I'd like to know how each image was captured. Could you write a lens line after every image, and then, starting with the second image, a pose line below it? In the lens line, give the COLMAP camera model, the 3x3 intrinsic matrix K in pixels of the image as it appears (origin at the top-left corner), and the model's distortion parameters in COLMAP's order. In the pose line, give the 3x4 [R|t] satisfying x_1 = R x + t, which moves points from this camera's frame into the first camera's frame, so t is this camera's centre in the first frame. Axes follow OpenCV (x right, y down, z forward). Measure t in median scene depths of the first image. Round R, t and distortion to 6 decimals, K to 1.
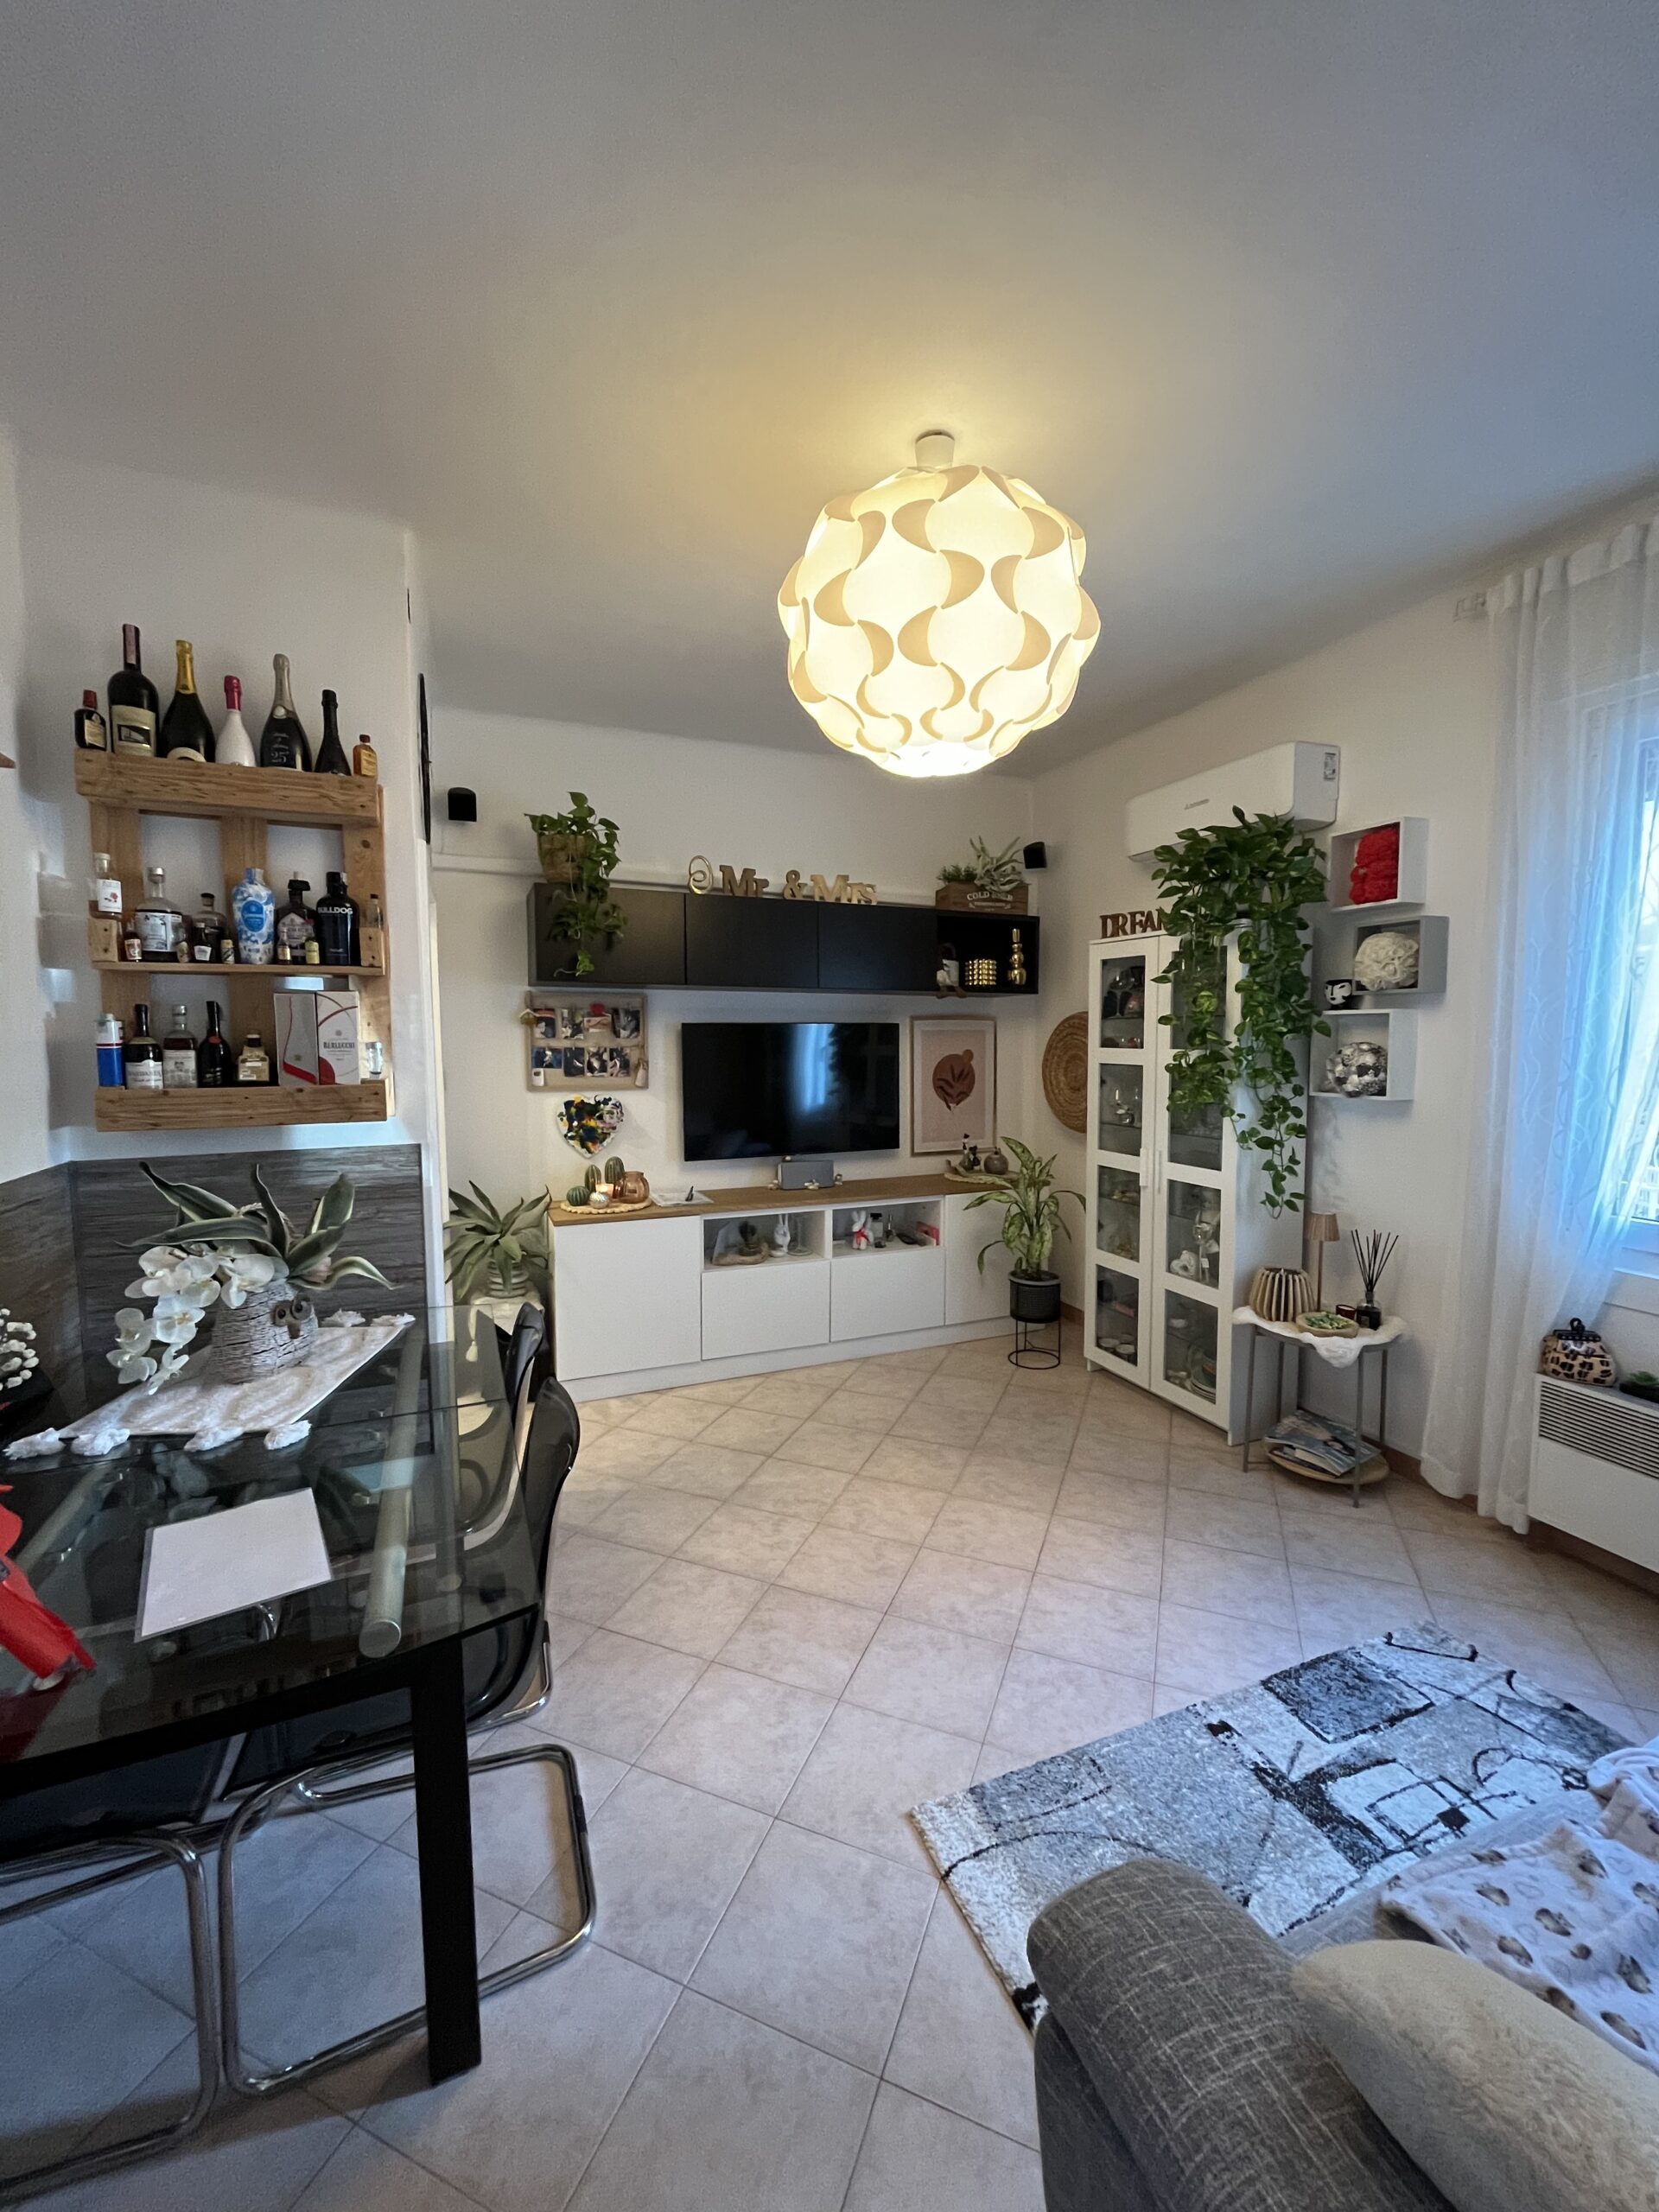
lens RADIAL K [[892.4, 0, 823.9], [0, 892.4, 1105.9], [0, 0, 1]] dist [-0.002328, 0.000091]
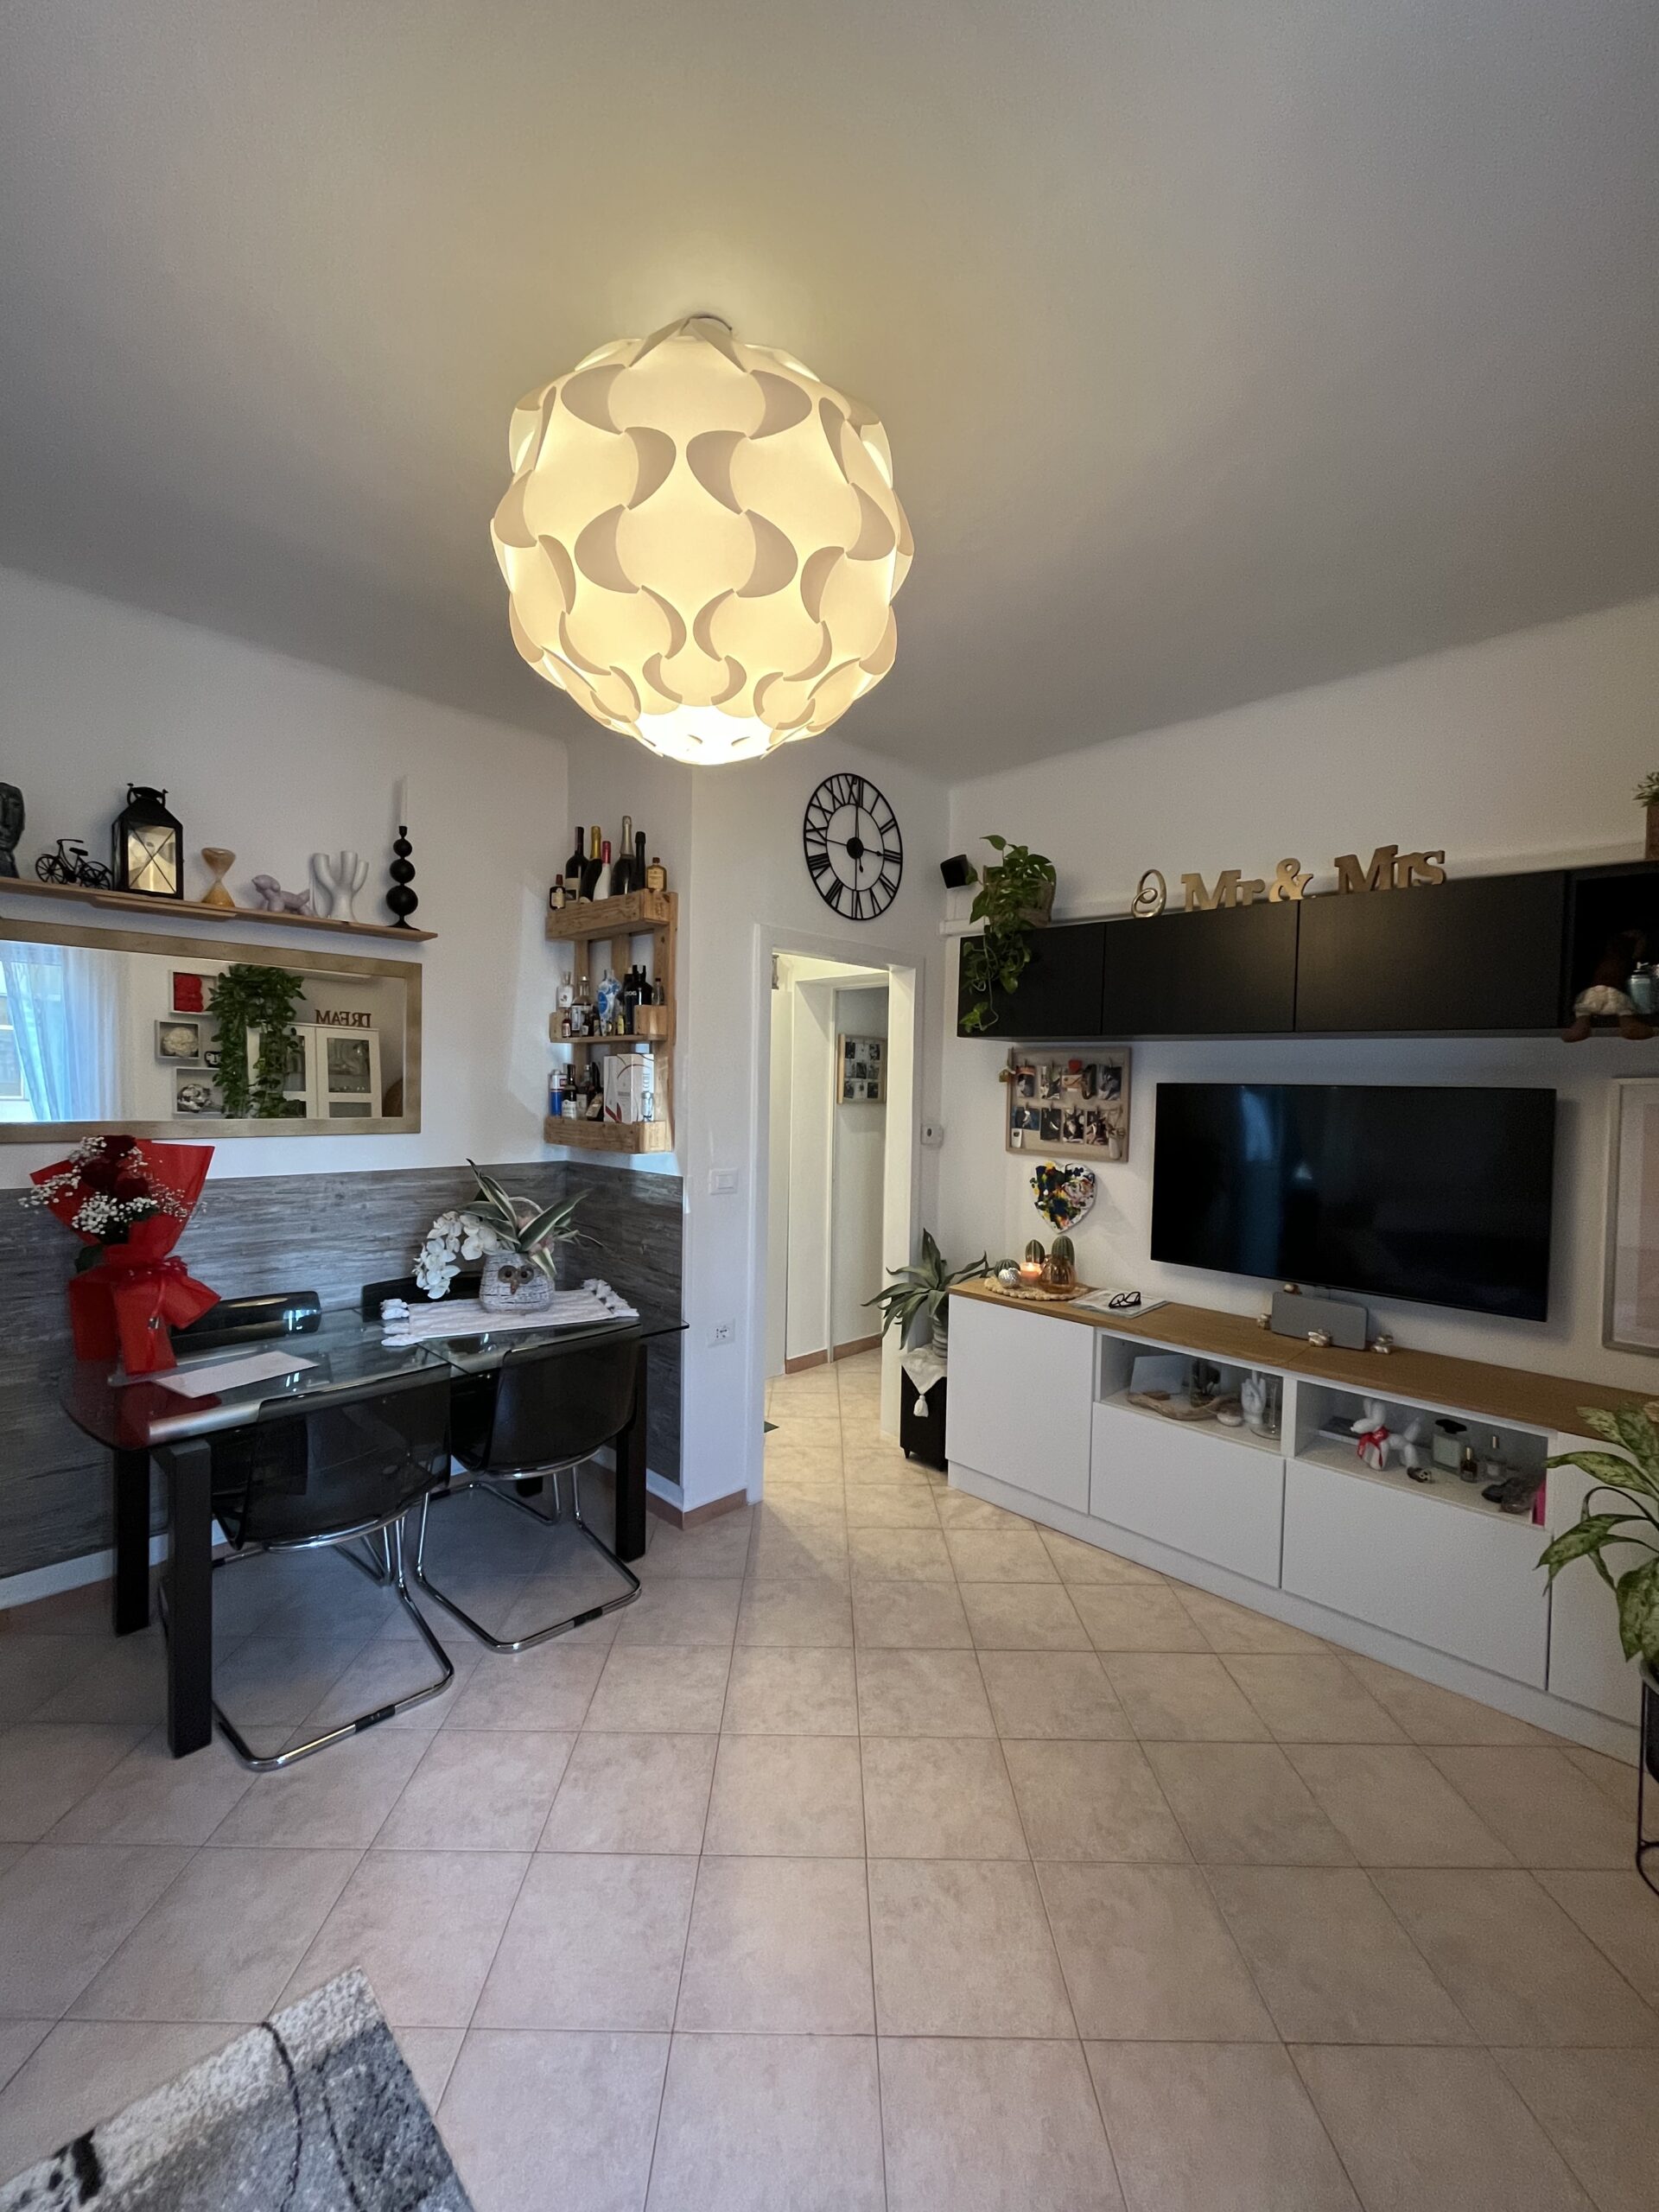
lens RADIAL K [[892.4, 0, 823.9], [0, 892.4, 1105.9], [0, 0, 1]] dist [-0.002328, 0.000091]
pose [[0.387645, 0.038175, -0.921018, 0.488564], [-0.096647, 0.995319, 0.000577, -0.048769], [0.916728, 0.088790, 0.389519, 0.462658]]
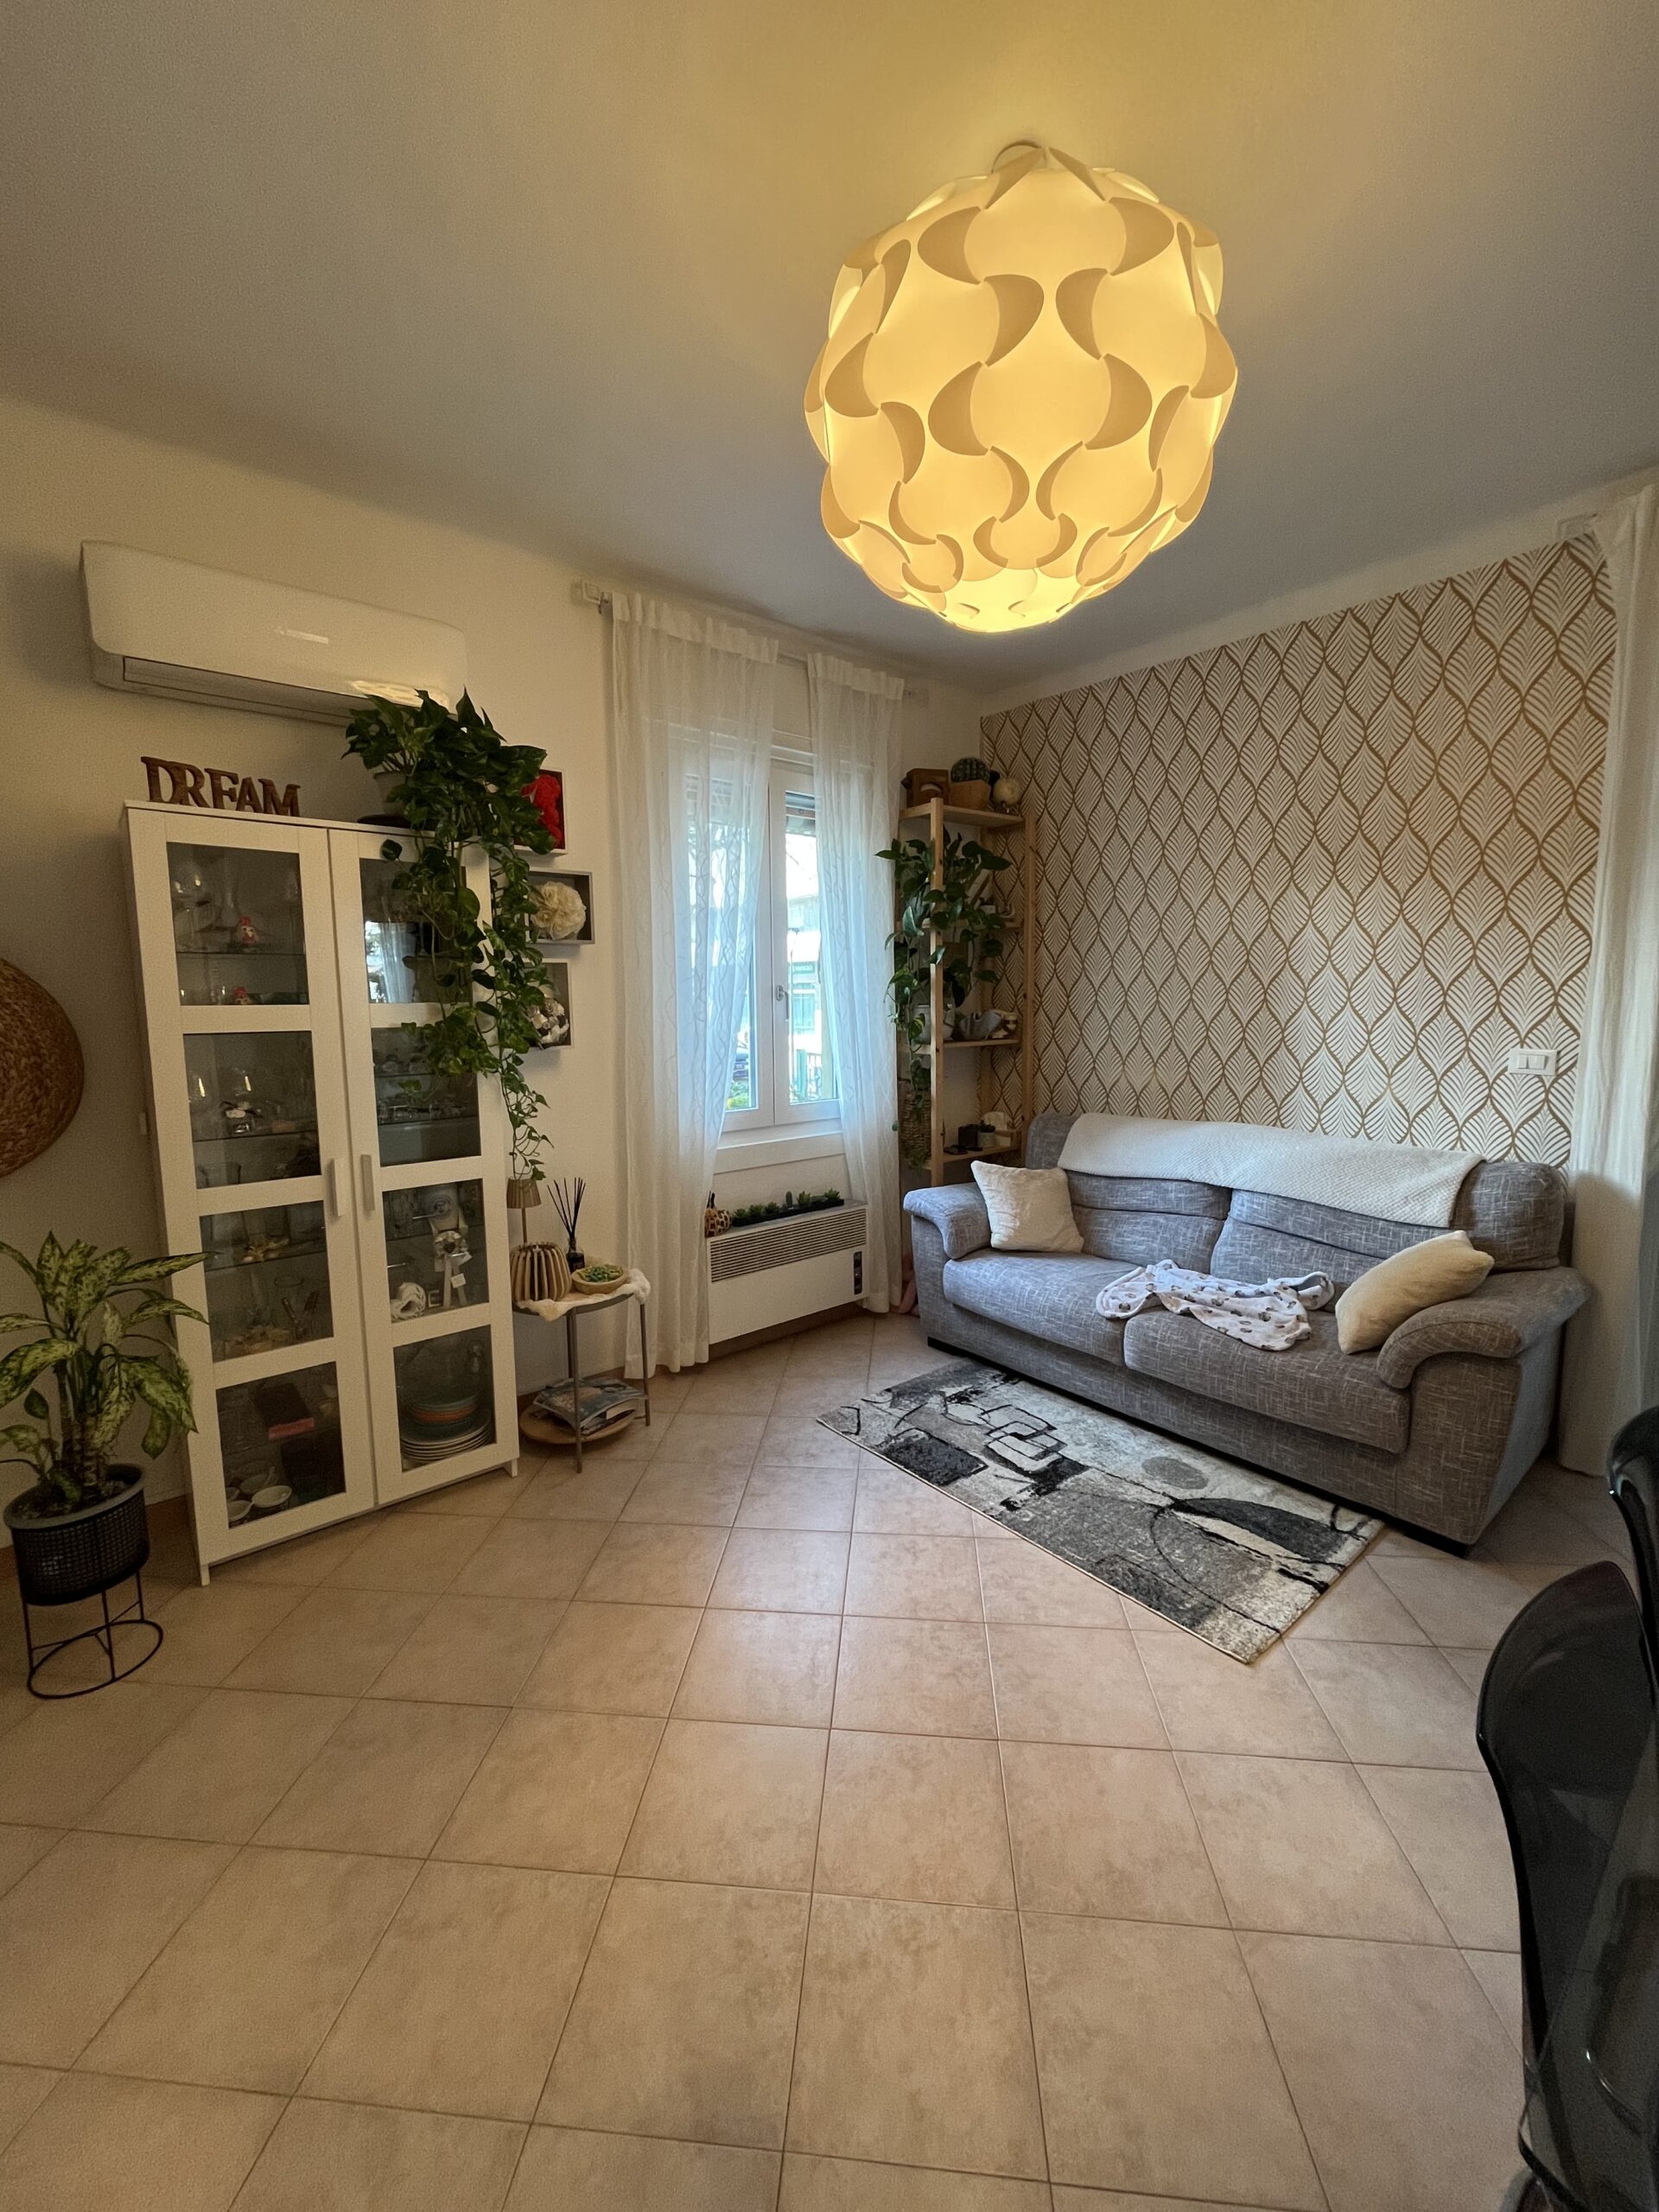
lens RADIAL K [[892.4, 0, 823.9], [0, 892.4, 1105.9], [0, 0, 1]] dist [-0.002328, 0.000091]
pose [[-0.292819, -0.107663, 0.950087, -0.338247], [0.094786, 0.985478, 0.140887, -0.045389], [-0.951458, 0.131310, -0.278362, 0.799540]]
